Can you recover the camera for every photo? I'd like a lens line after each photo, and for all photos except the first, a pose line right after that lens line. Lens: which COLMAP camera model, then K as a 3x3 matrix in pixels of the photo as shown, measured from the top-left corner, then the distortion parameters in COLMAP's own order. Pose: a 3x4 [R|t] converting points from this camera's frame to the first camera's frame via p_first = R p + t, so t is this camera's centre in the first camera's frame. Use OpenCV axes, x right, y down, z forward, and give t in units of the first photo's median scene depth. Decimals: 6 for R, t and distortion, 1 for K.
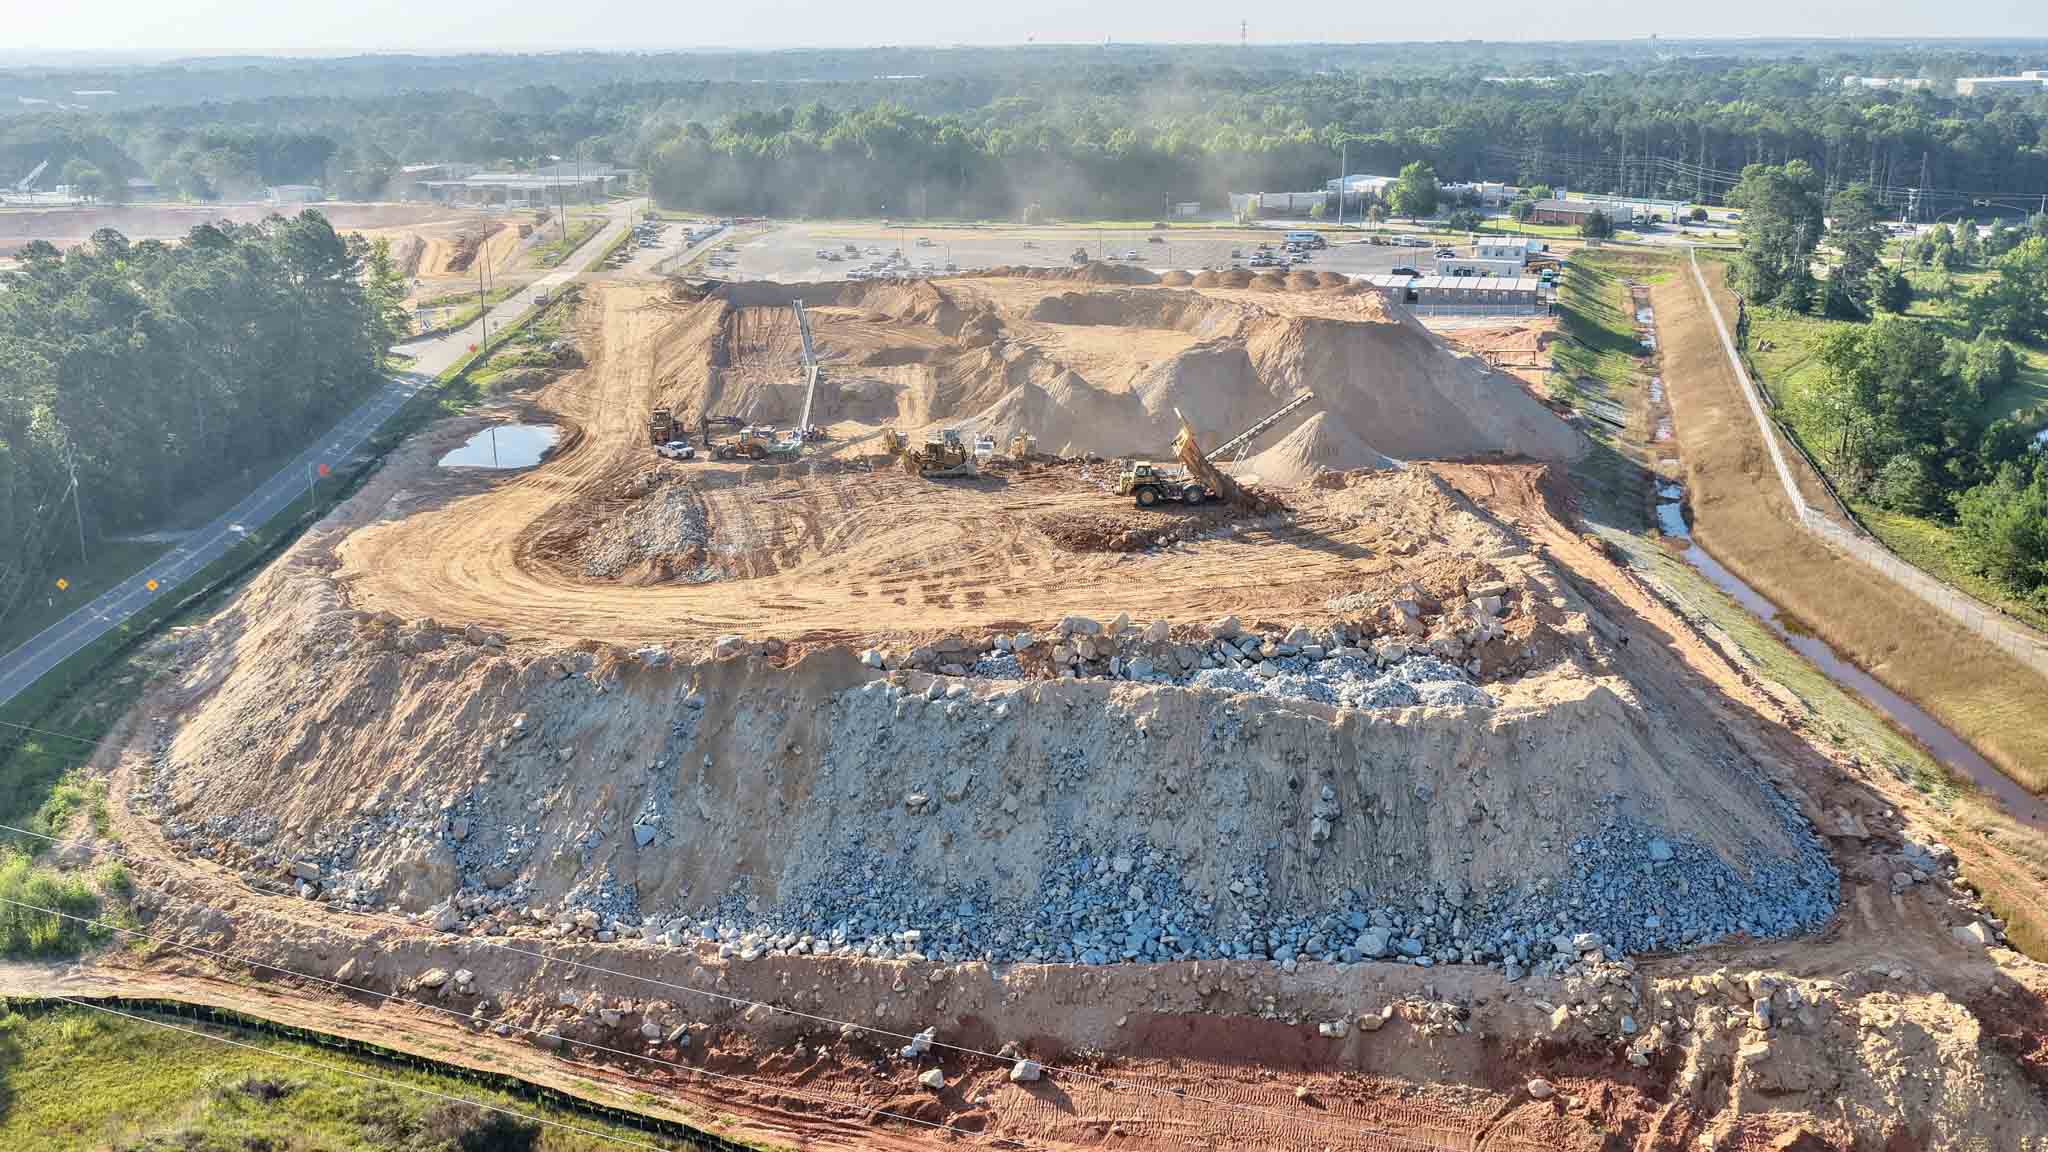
lens RADIAL K [[1922.7, 0, 1022.6], [0, 1922.7, 605.2], [0, 0, 1]] dist [0.000839, 0.004852]
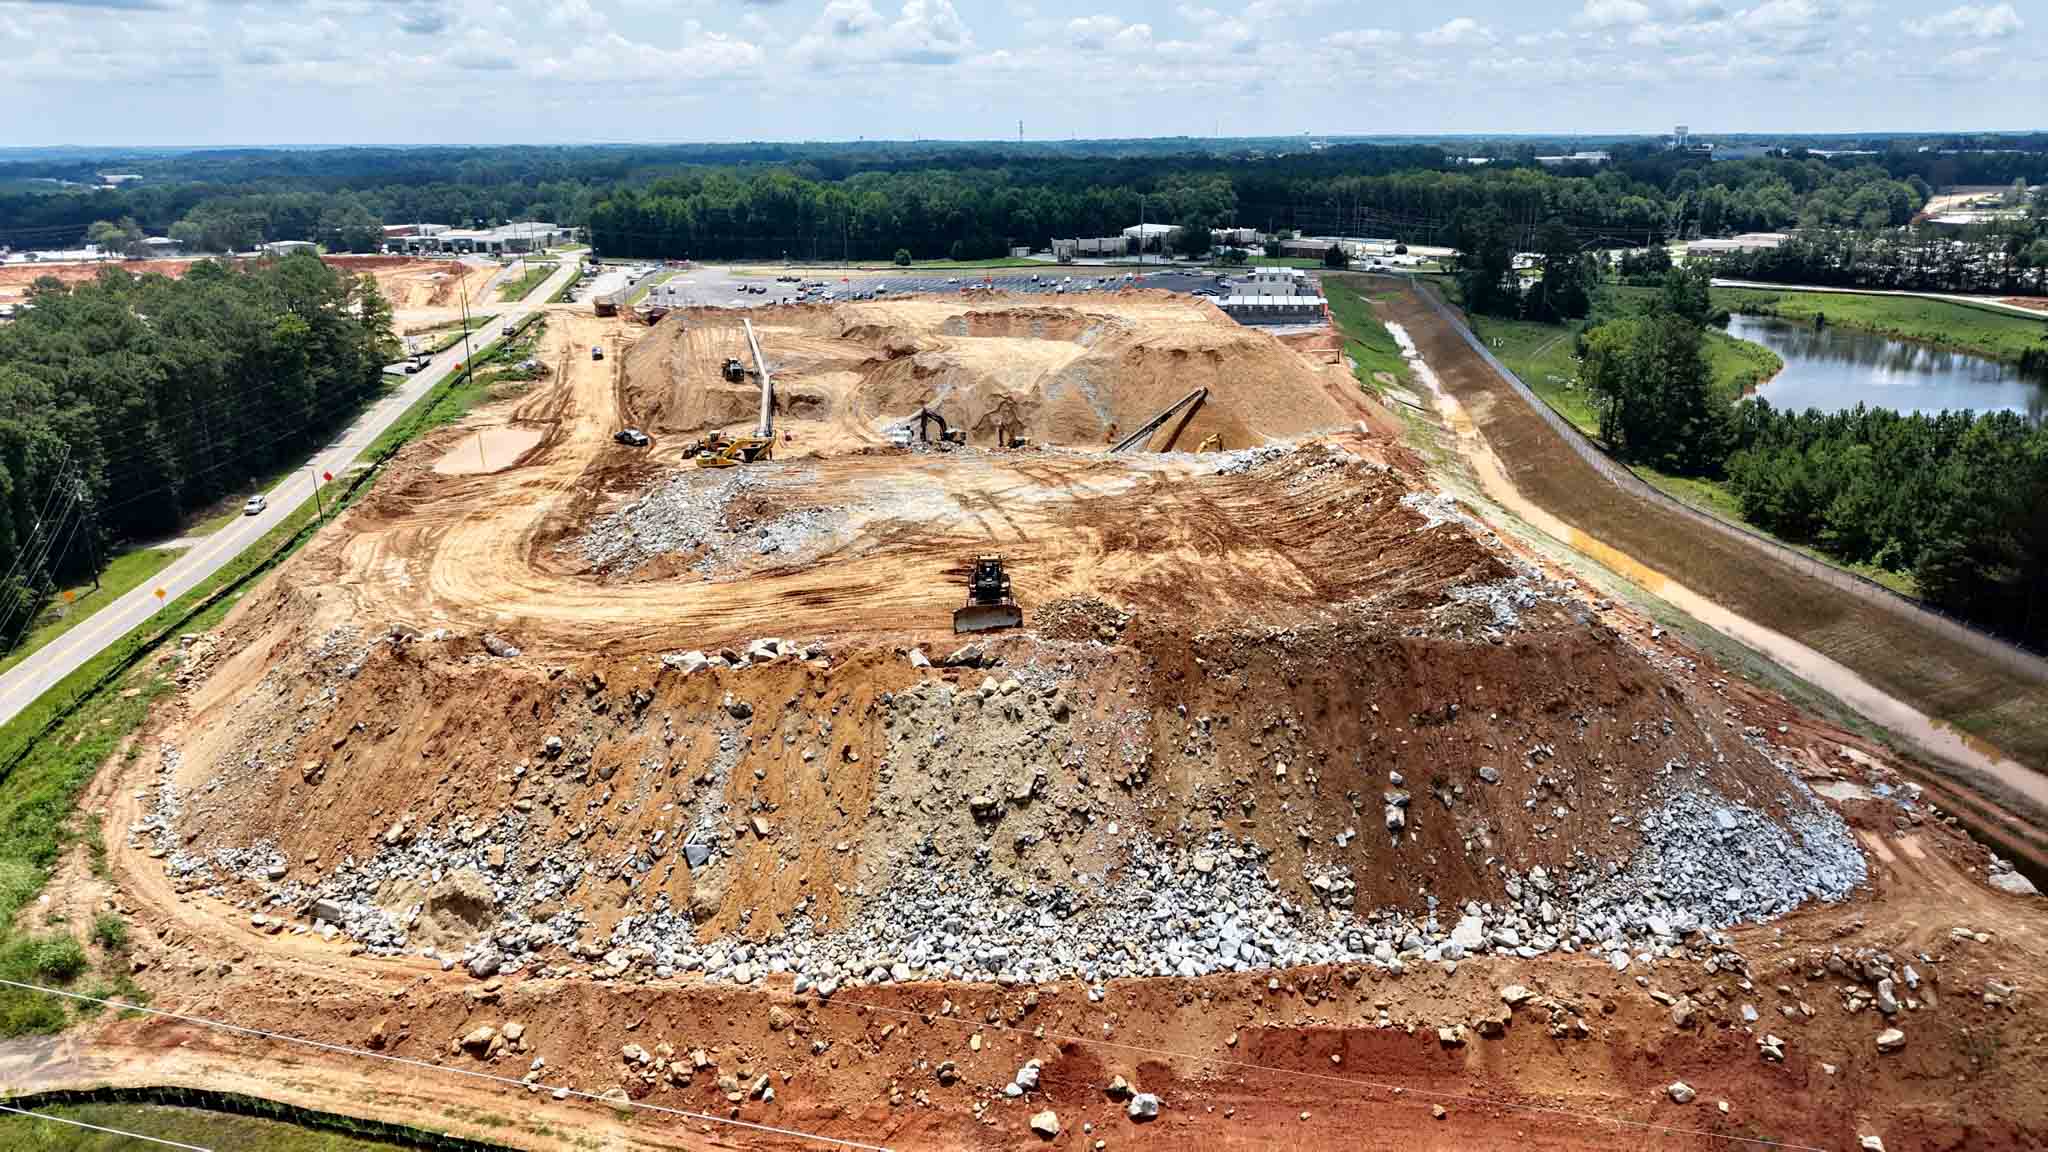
lens RADIAL K [[1381.2, 0, 1024.0], [0, 1381.2, 576.0], [0, 0, 1]] dist [0.036047, -0.040430]
pose [[0.992897, -0.038867, 0.112446, -0.066948], [0.036761, 0.999109, 0.020740, -0.017507], [-0.113152, -0.016459, 0.993441, 0.184925]]
